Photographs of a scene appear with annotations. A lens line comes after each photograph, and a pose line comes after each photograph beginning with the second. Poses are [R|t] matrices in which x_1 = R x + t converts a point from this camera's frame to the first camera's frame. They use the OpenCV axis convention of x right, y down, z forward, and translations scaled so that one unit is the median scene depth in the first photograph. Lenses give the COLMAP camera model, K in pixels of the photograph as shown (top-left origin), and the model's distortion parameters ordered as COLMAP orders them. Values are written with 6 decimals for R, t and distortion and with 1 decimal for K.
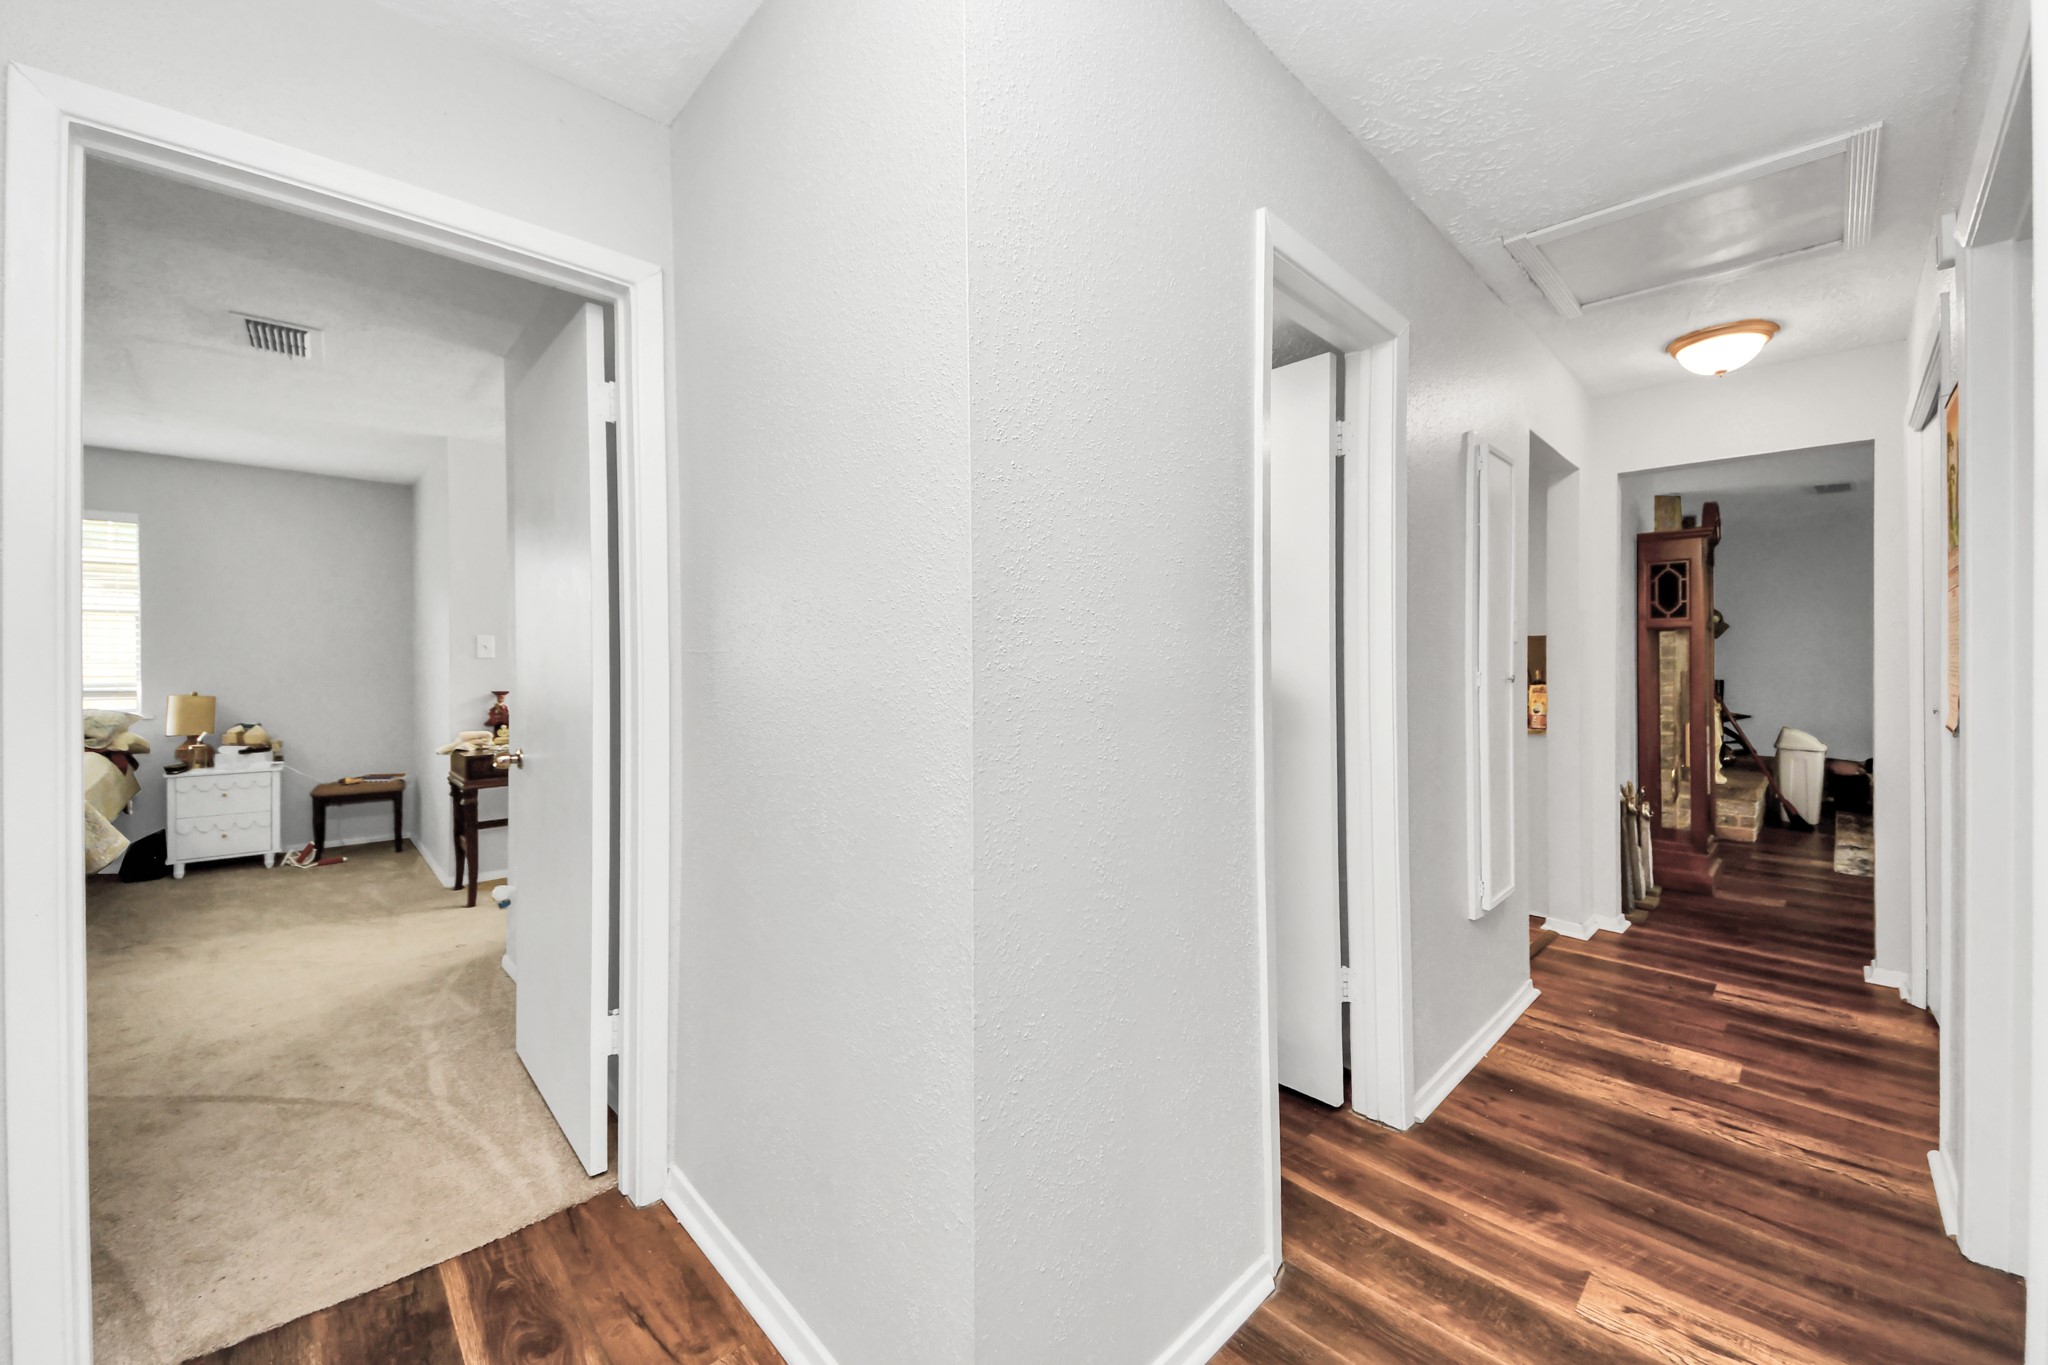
lens RADIAL K [[802.3, 0, 1038.8], [0, 802.3, 660.8], [0, 0, 1]] dist [-0.009981, -0.001860]
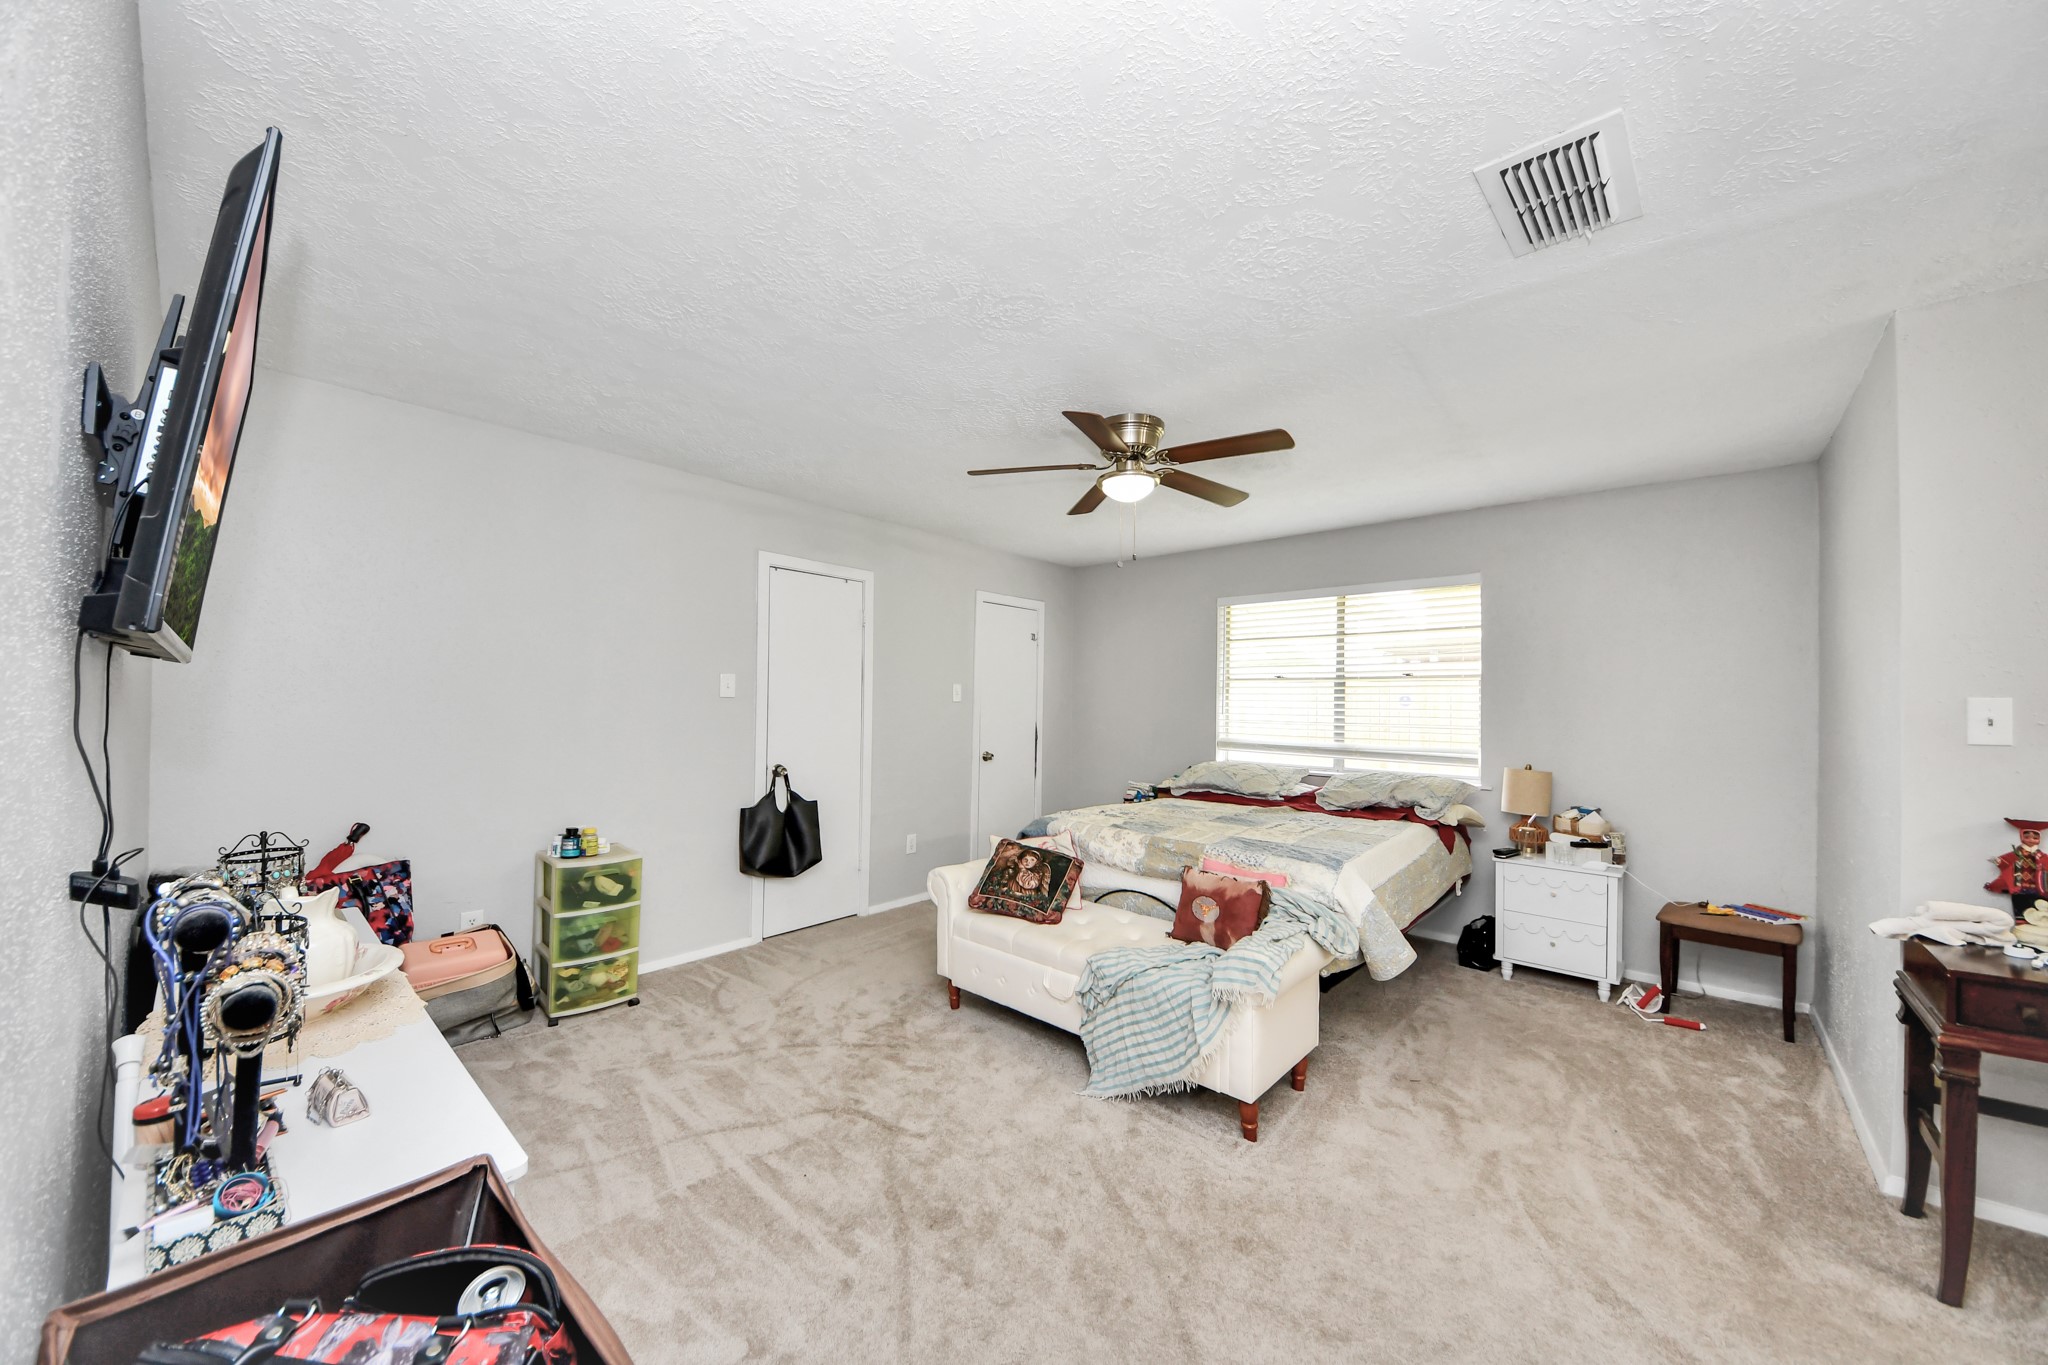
lens RADIAL K [[763.5, 0, 1042.8], [0, 763.5, 692.5], [0, 0, 1]] dist [0.025549, -0.005160]
pose [[0.117474, -0.006741, -0.993053, -0.278485], [-0.030355, 0.999485, -0.010376, -0.016316], [0.992612, 0.031363, 0.117209, 0.358754]]
